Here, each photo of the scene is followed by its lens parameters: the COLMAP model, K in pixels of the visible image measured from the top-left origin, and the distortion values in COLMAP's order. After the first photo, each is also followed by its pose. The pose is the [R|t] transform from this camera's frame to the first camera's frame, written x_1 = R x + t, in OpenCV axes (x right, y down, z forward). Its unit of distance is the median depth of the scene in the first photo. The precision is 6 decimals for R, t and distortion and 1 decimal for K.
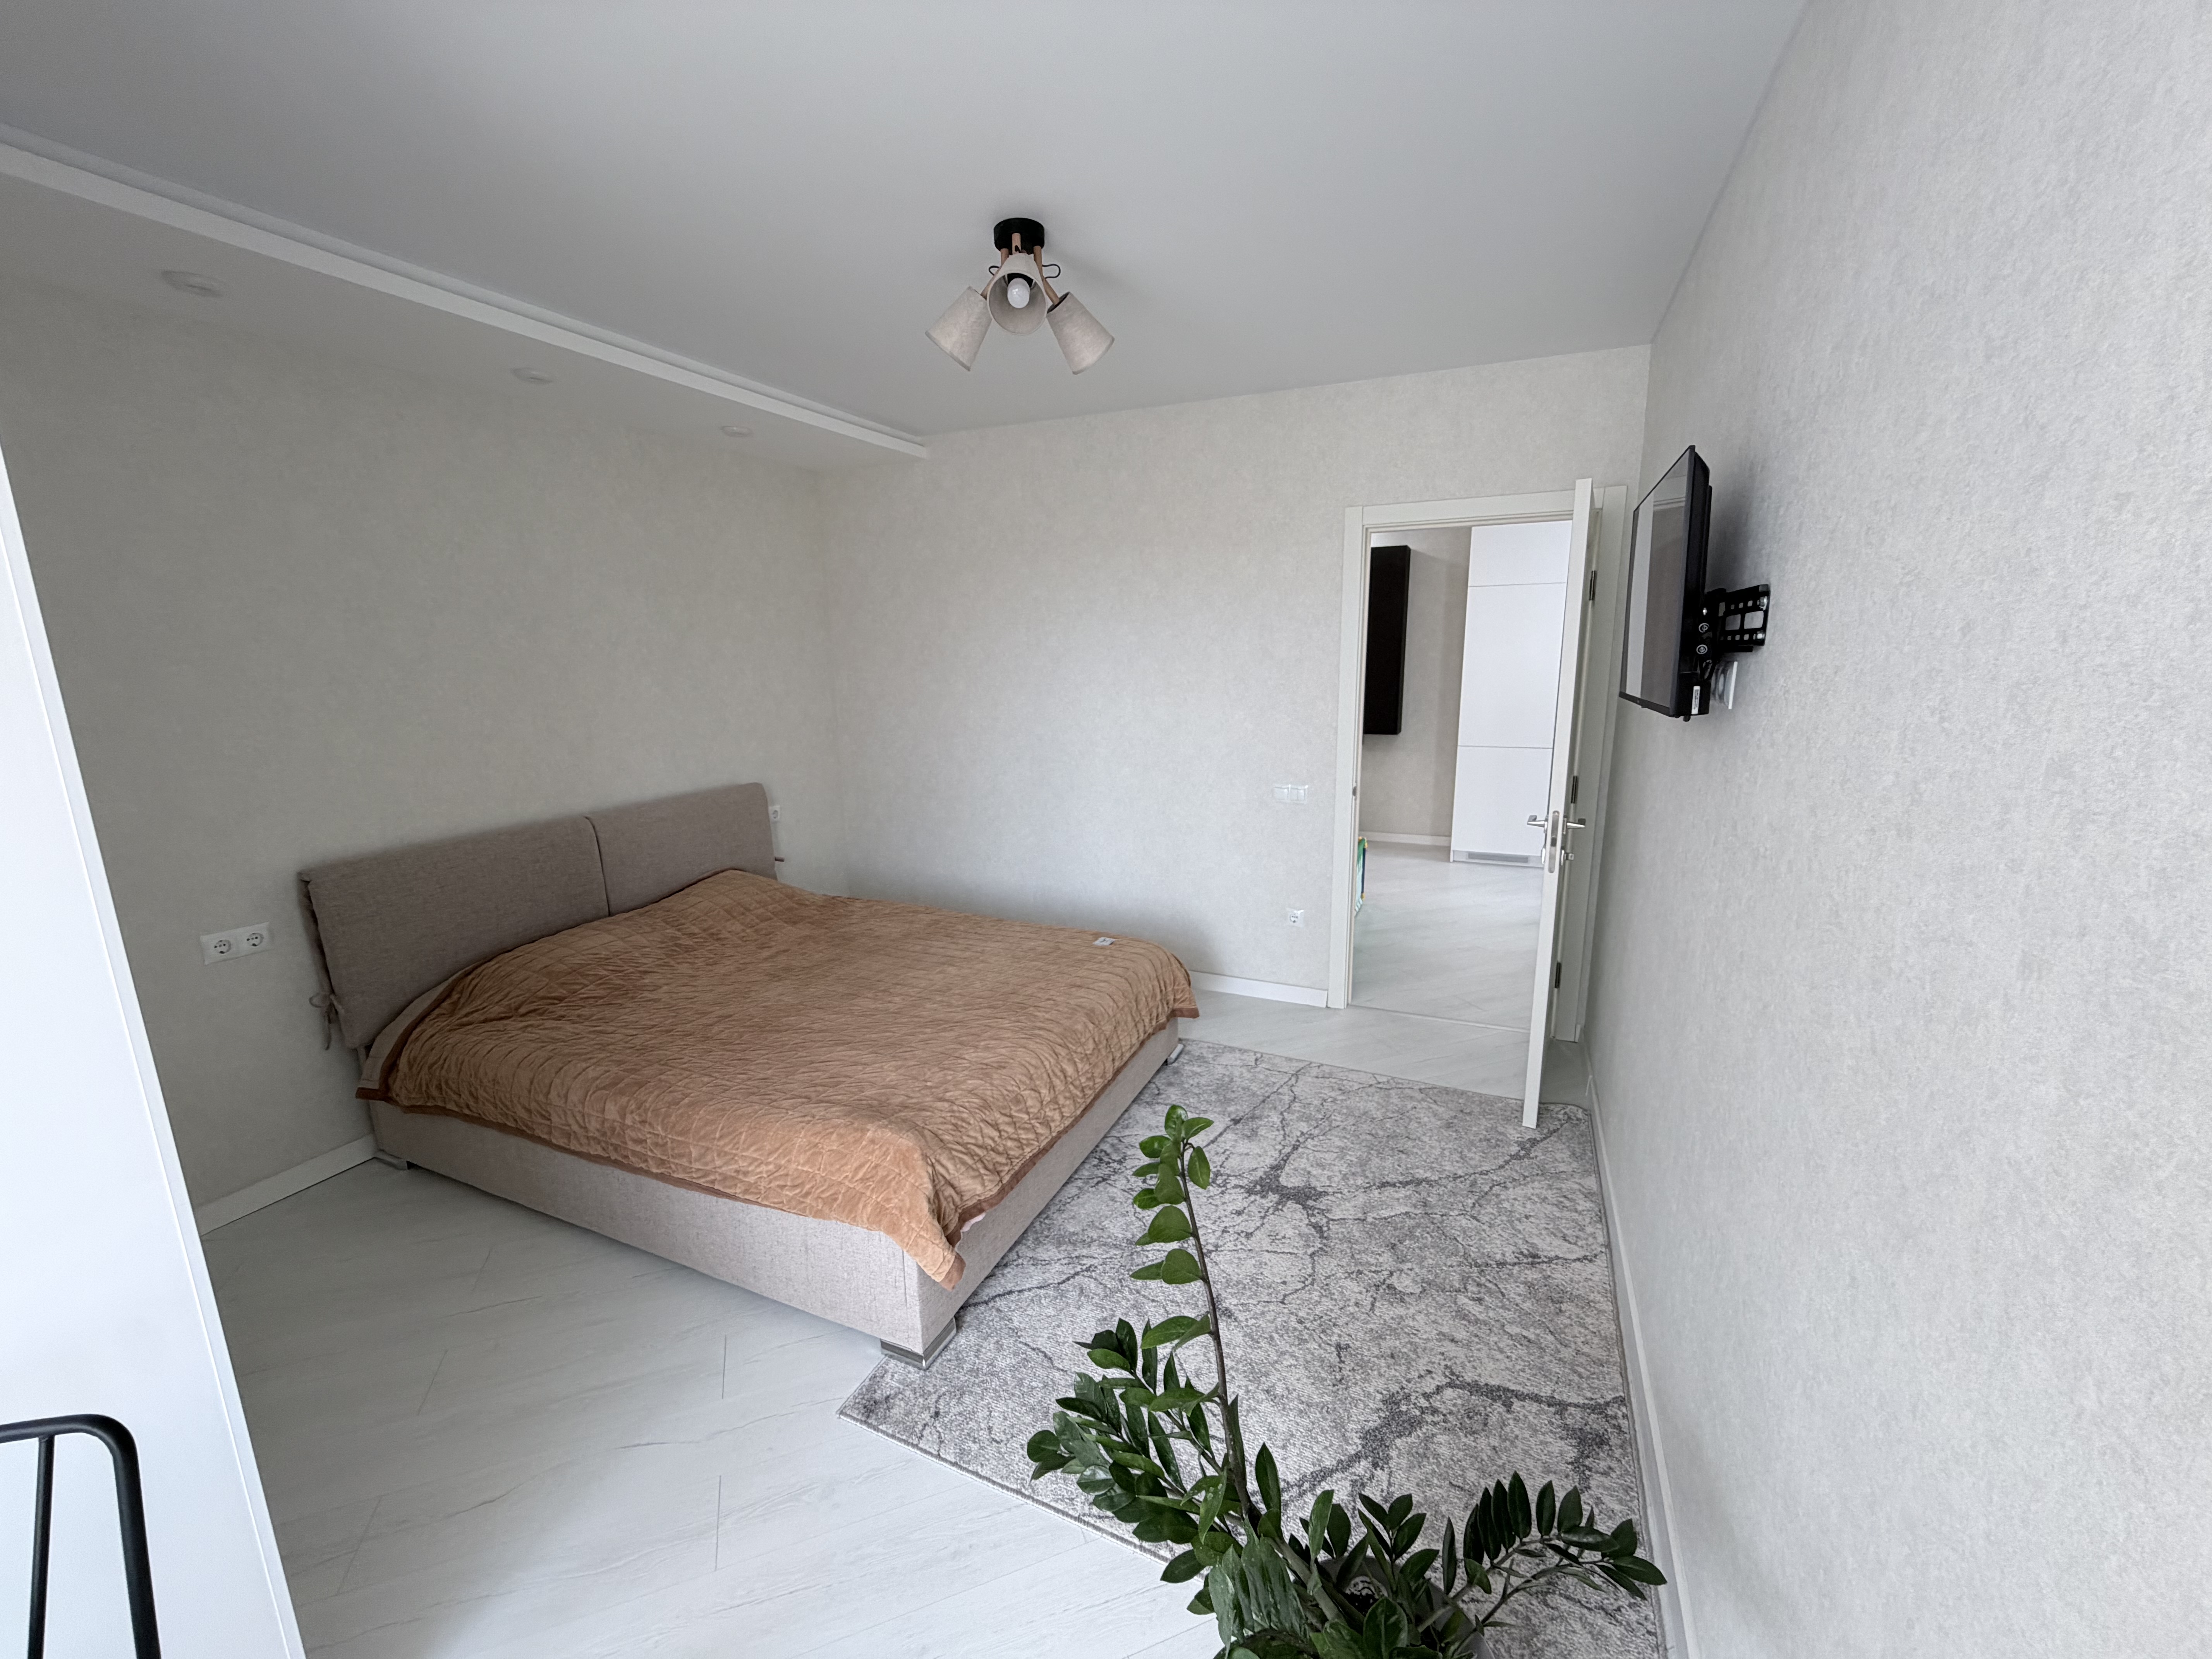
lens RADIAL K [[883.9, 0, 1100.8], [0, 883.9, 826.2], [0, 0, 1]] dist [-0.000103, -0.000153]
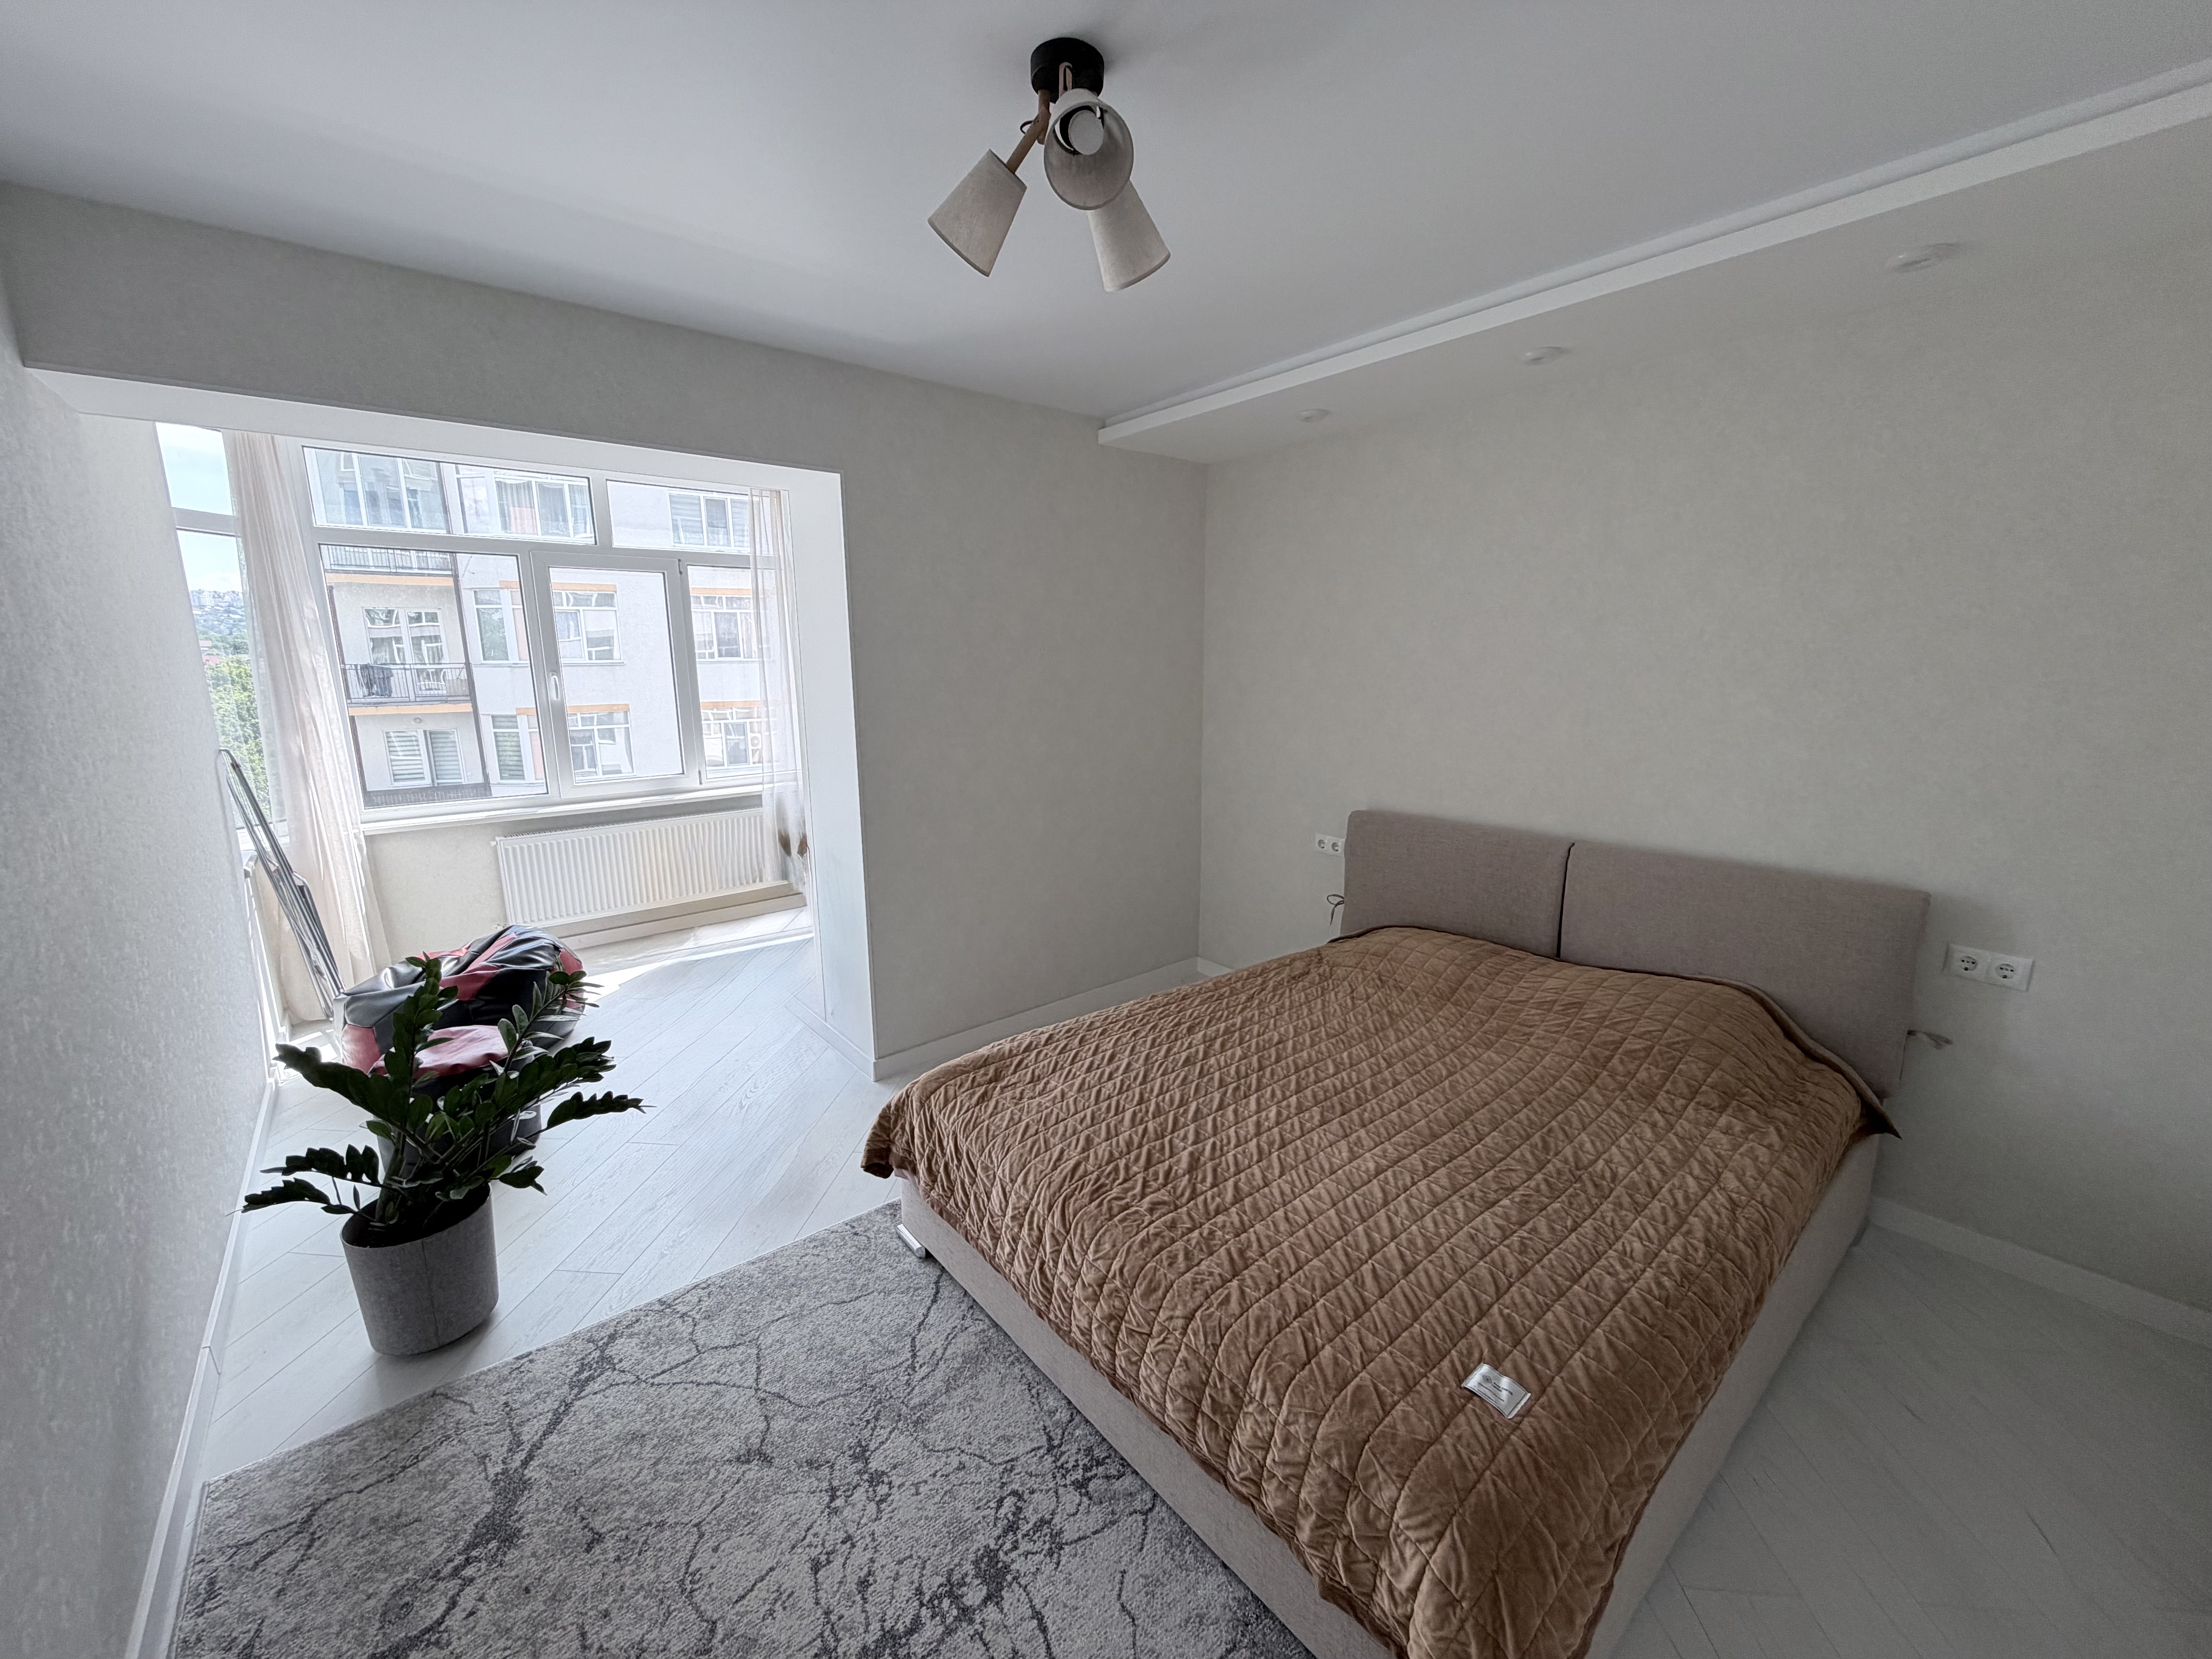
lens RADIAL K [[883.9, 0, 1103.5], [0, 883.9, 826.5], [0, 0, 1]] dist [-0.000103, -0.000153]
pose [[-0.438618, 0.191083, -0.878124, 0.552124], [-0.164754, 0.943474, 0.287597, -0.285935], [0.883443, 0.270819, -0.382343, 1.303430]]
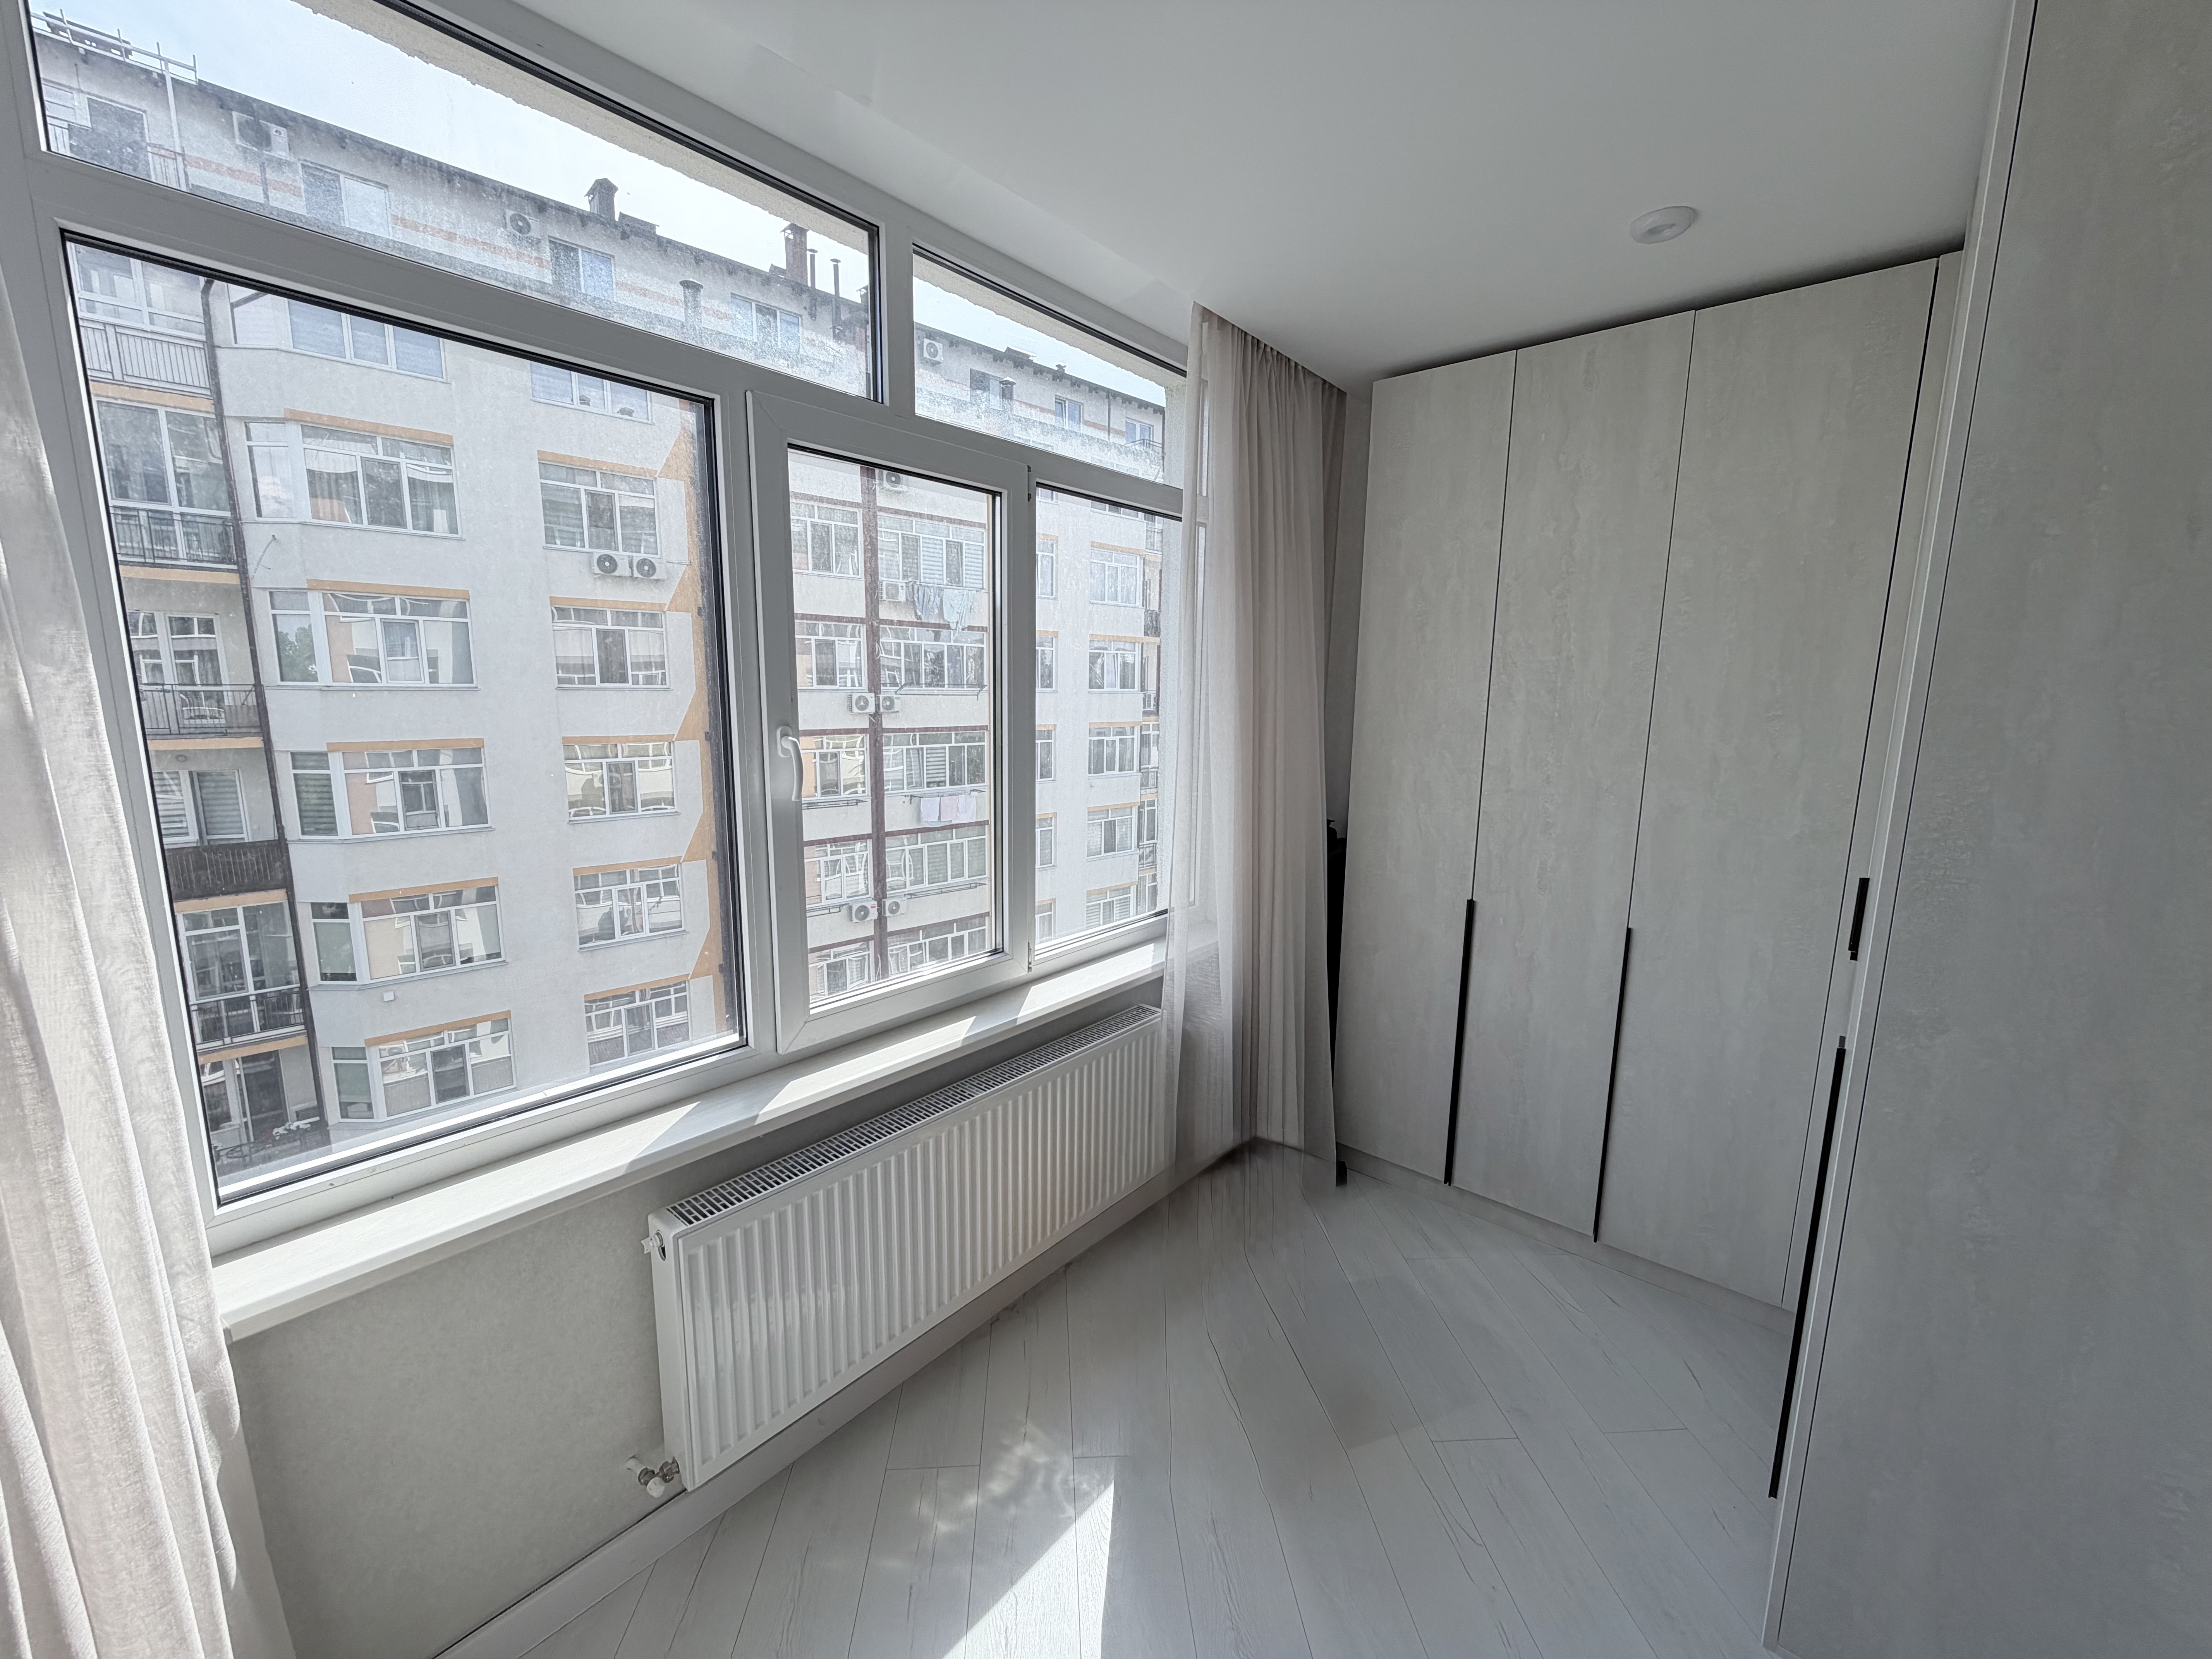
lens RADIAL K [[883.9, 0, 1096.9], [0, 883.9, 835.8], [0, 0, 1]] dist [-0.000103, -0.000153]
pose [[-0.297966, 0.172338, -0.938891, 0.388733], [-0.195376, 0.951736, 0.236700, -0.211973], [0.934369, 0.253965, -0.249914, 0.932691]]
